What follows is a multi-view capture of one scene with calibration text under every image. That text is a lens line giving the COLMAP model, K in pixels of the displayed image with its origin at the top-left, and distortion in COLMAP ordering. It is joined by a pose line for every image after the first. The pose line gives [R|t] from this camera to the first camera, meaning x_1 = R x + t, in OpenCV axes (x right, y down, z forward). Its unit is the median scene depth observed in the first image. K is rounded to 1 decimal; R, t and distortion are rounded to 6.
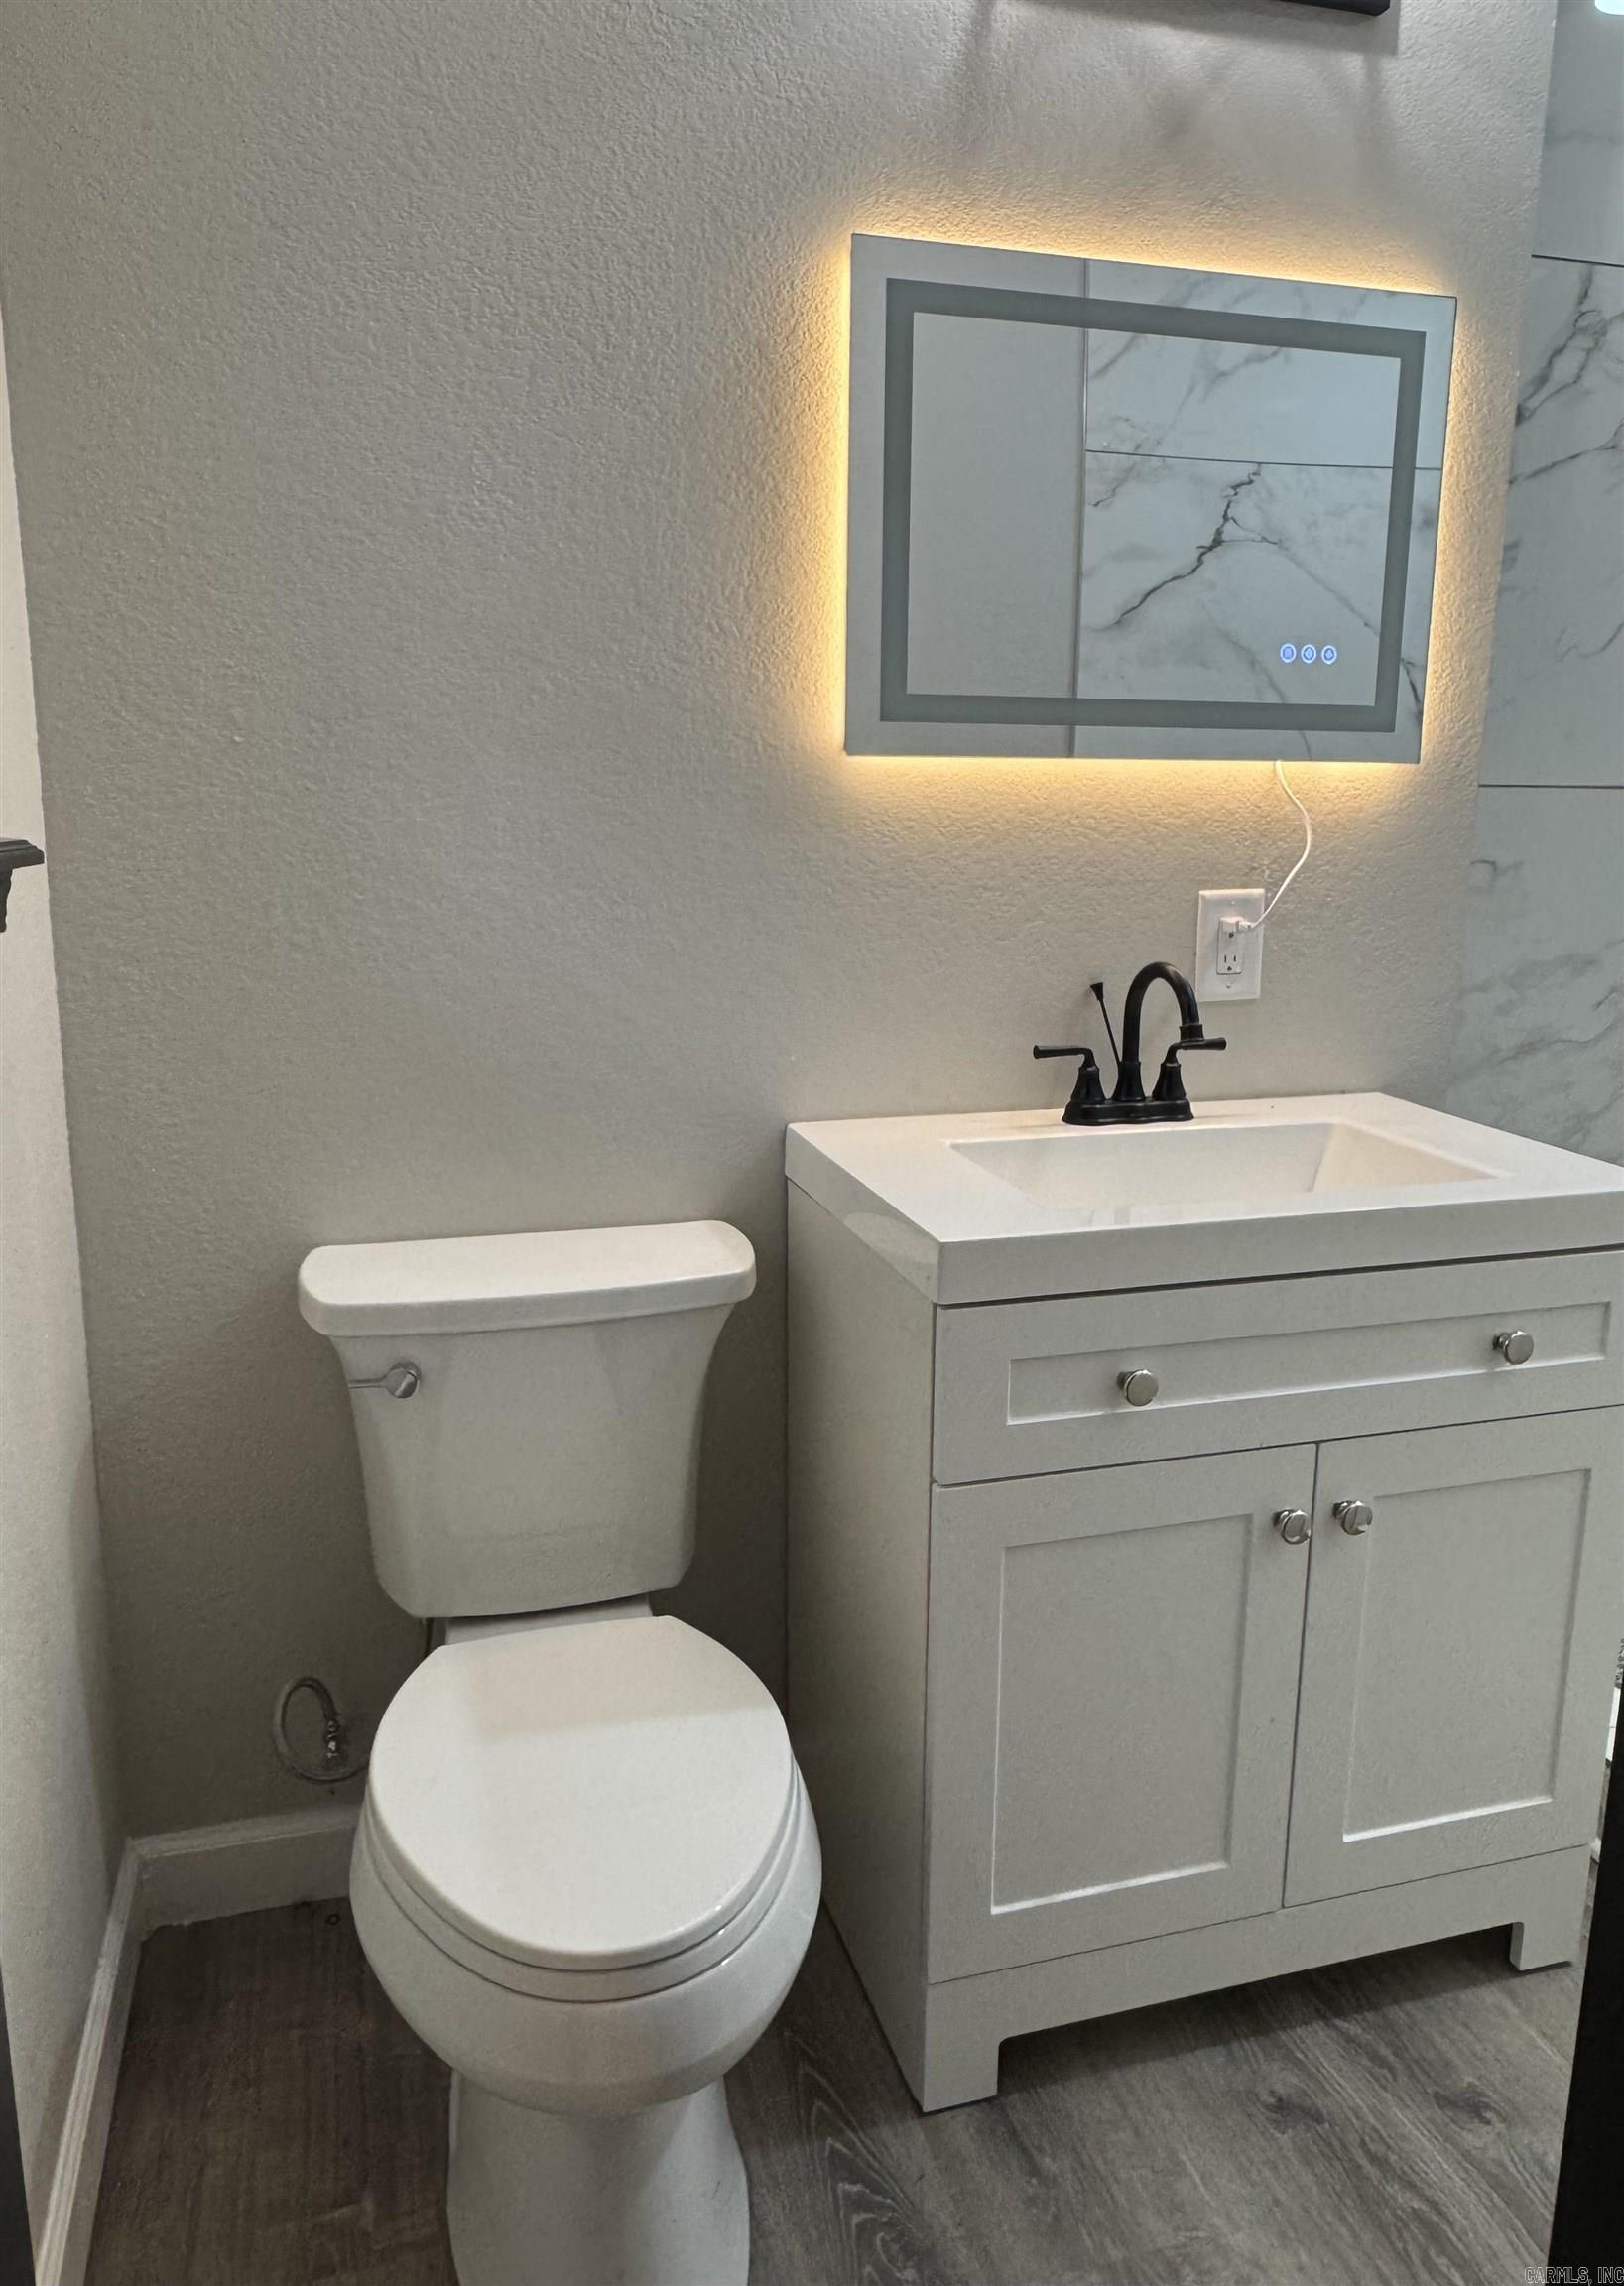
lens RADIAL K [[1576.1, 0, 812.0], [0, 1576.1, 1143.0], [0, 0, 1]] dist [-0.008768, 0.000808]
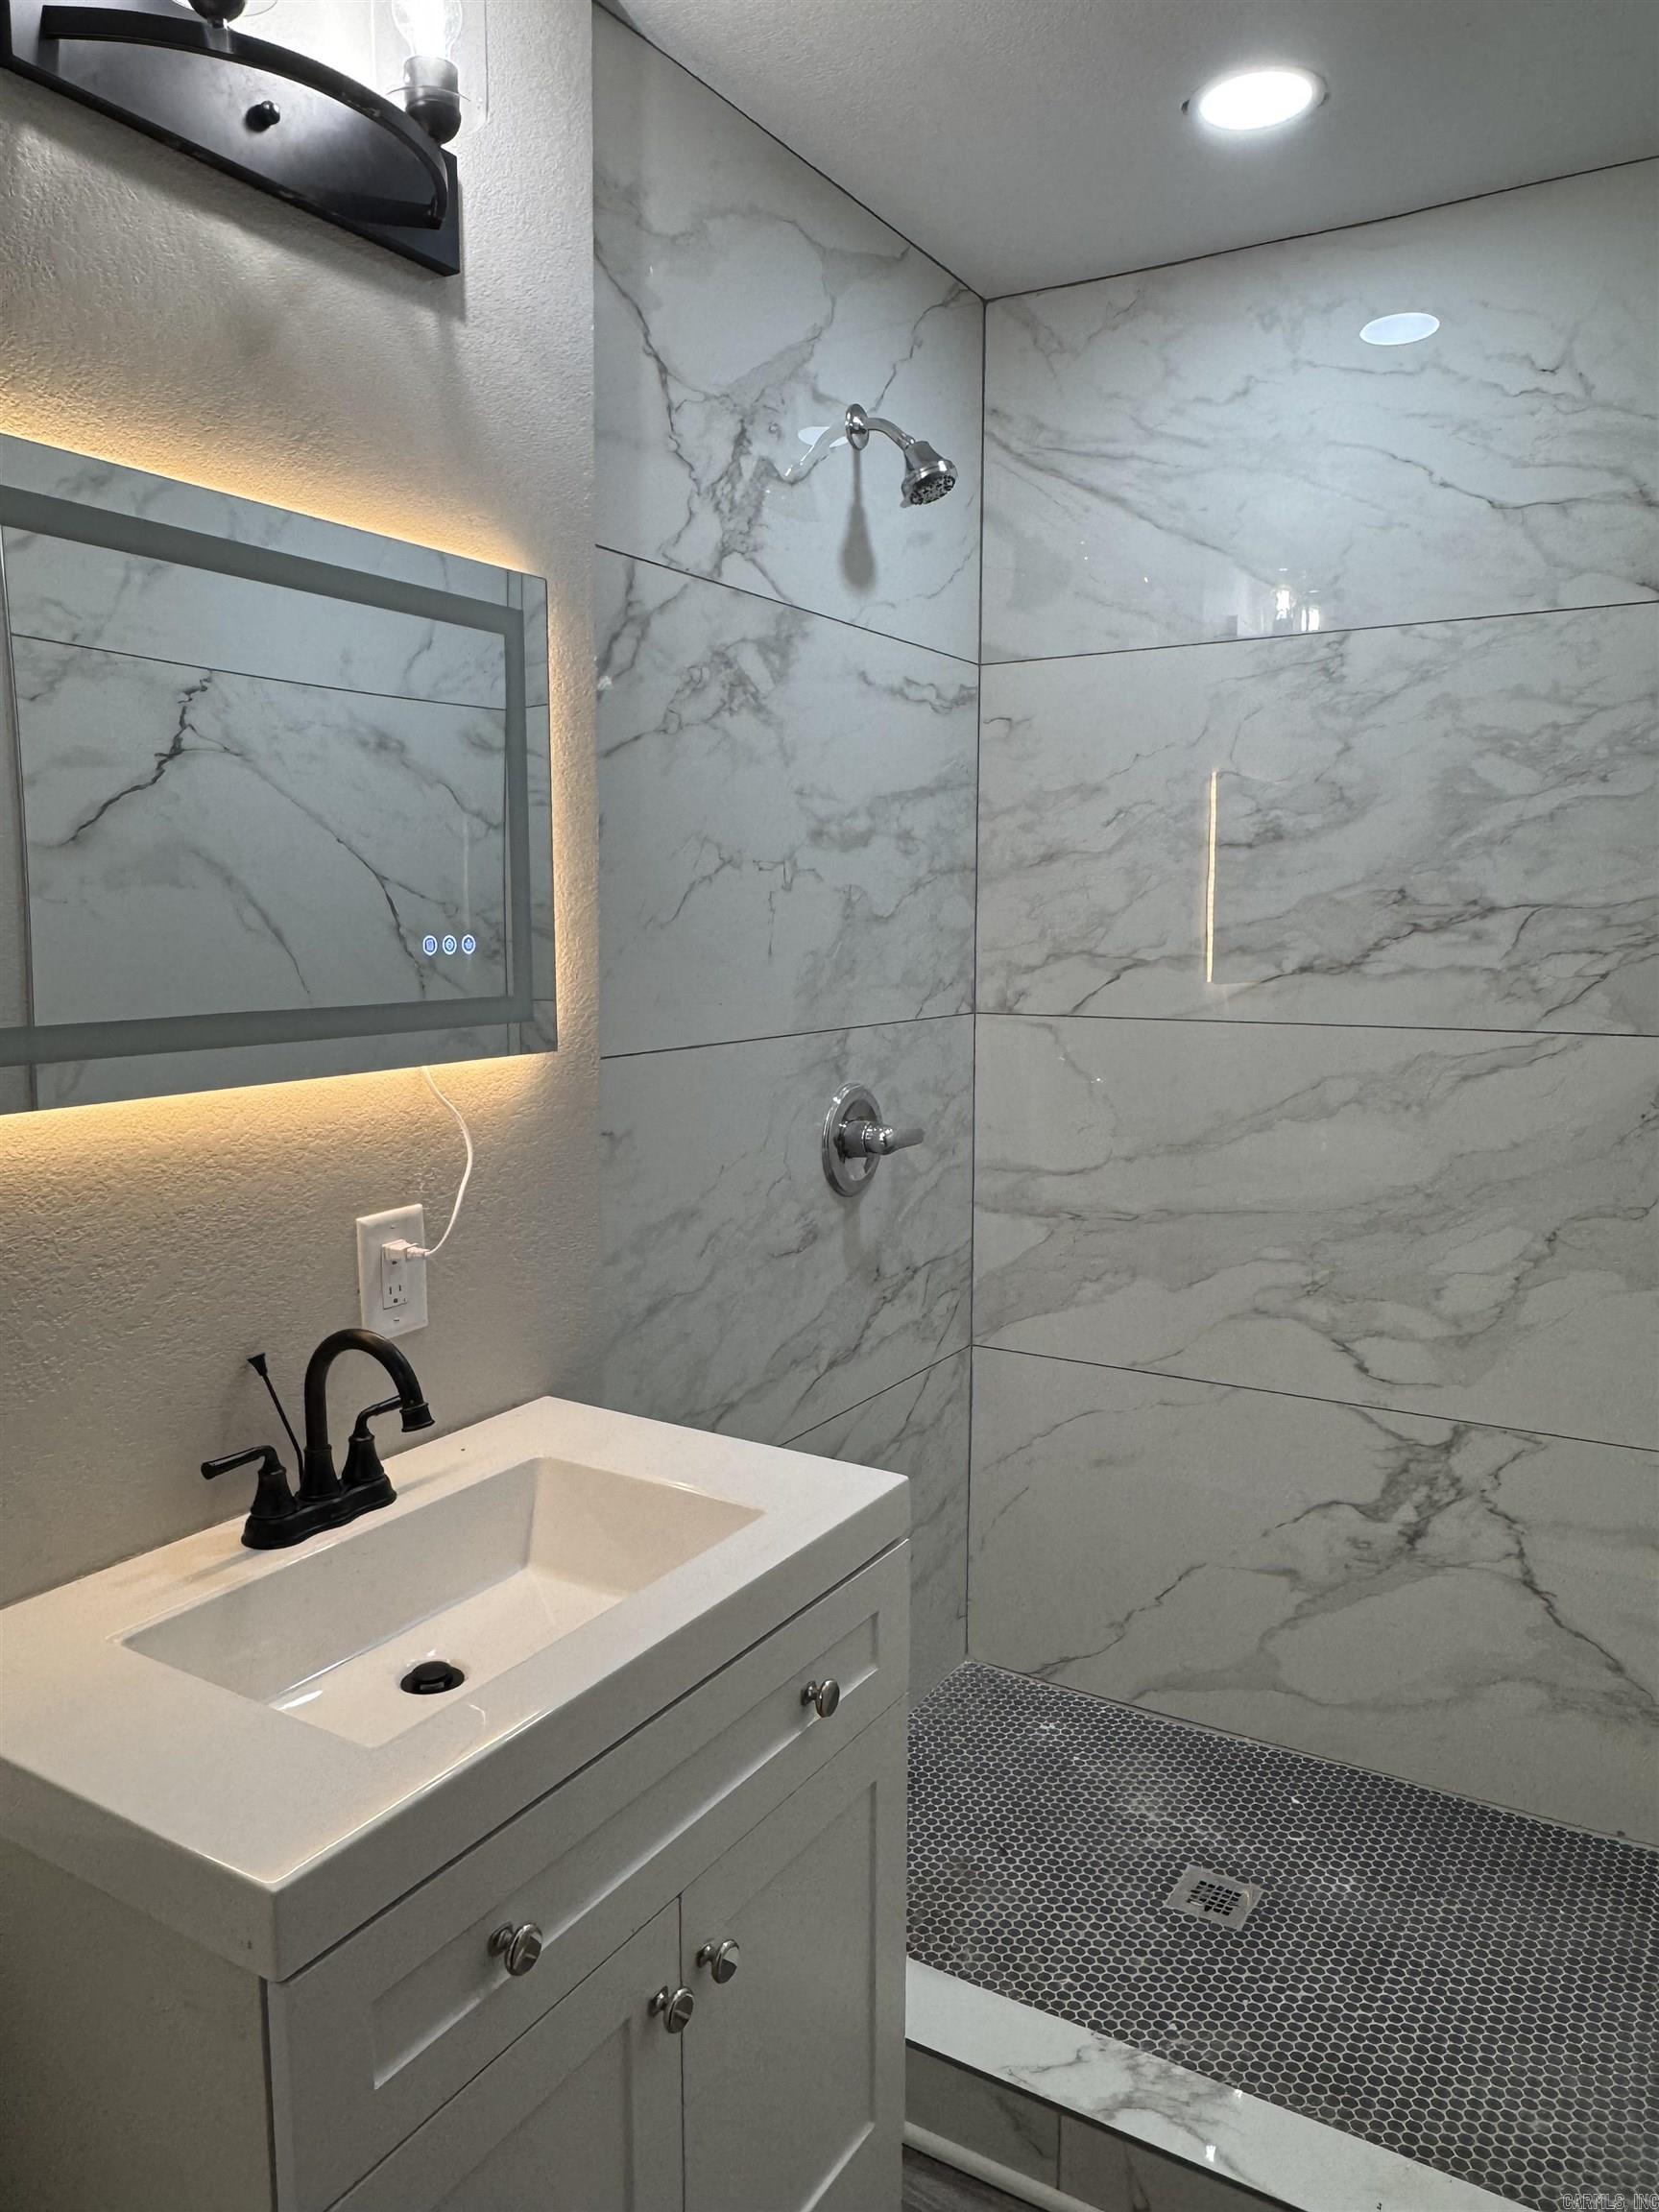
lens RADIAL K [[1527.7, 0, 829.5], [0, 1527.7, 1106.0], [0, 0, 1]] dist [-0.014091, 0.001567]
pose [[0.737187, -0.089271, 0.669766, -0.107048], [0.152311, 0.987677, -0.035999, -0.151638], [-0.658299, 0.128551, 0.741699, 0.223379]]
